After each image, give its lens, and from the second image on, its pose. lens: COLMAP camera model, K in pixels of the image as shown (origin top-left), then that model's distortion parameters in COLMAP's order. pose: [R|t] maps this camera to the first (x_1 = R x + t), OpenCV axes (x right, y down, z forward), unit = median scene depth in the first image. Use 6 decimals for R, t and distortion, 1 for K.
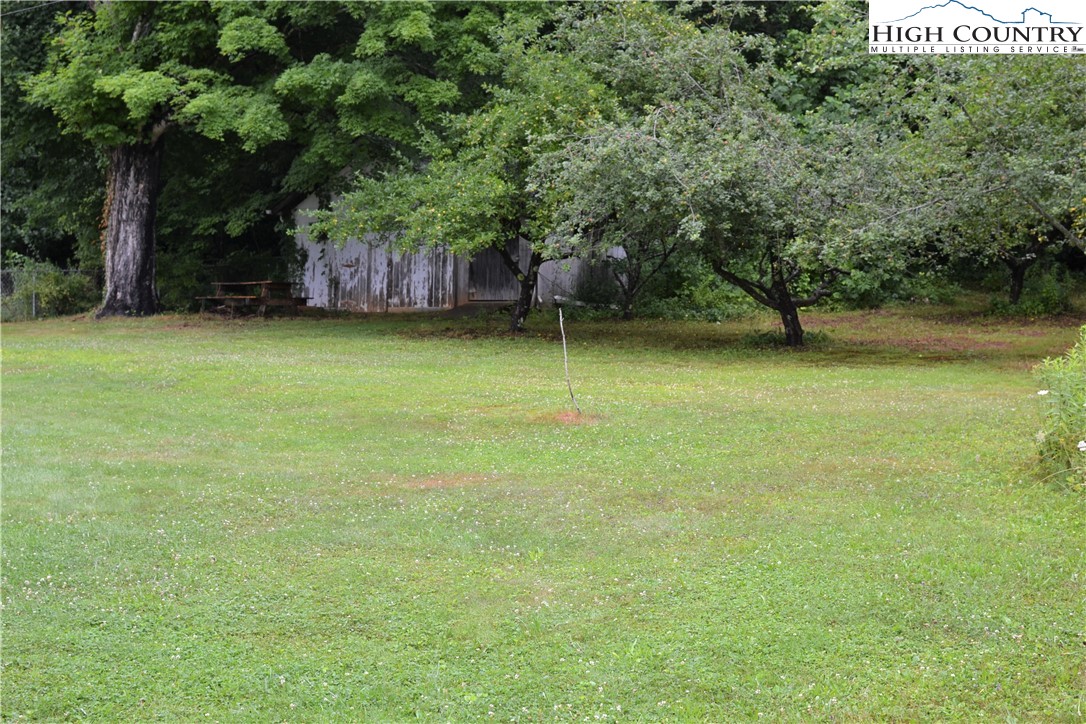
lens RADIAL K [[1683.3, 0, 544.0], [0, 1683.3, 361.1], [0, 0, 1]] dist [-0.005803, 0.000000]
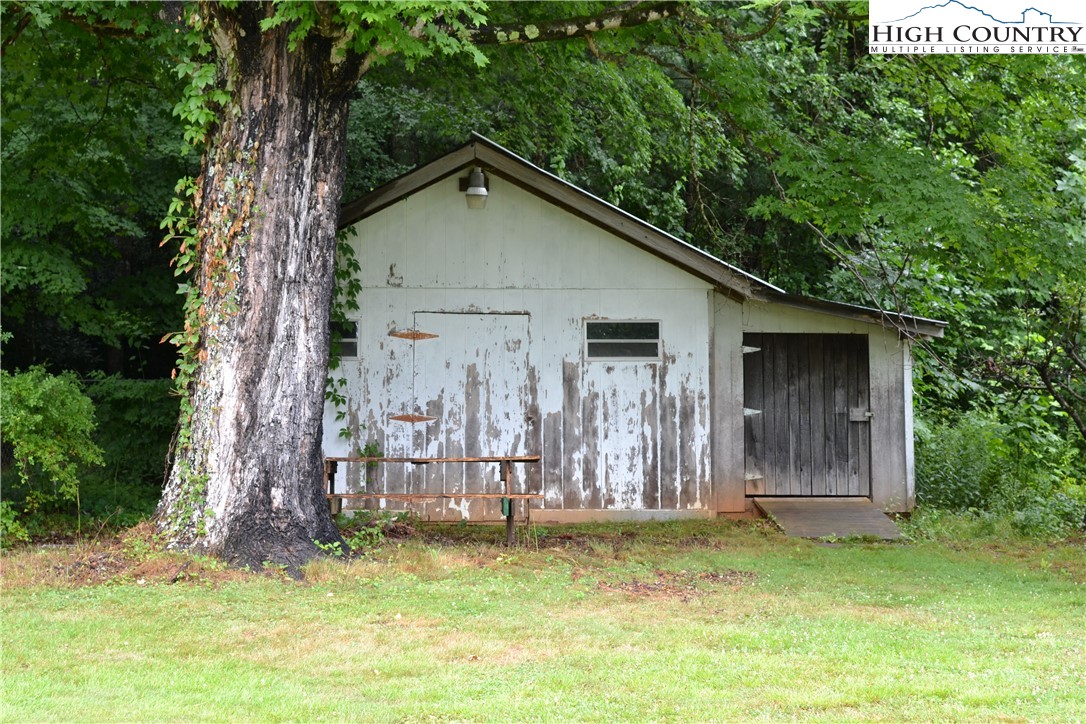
lens RADIAL K [[1683.3, 0, 542.5], [0, 1683.3, 361.1], [0, 0, 1]] dist [-0.005803, 0.000000]
pose [[0.740328, 0.043452, 0.670840, -0.413586], [0.016560, 0.996427, -0.082816, -0.034858], [-0.672042, 0.072421, 0.736963, 0.662091]]
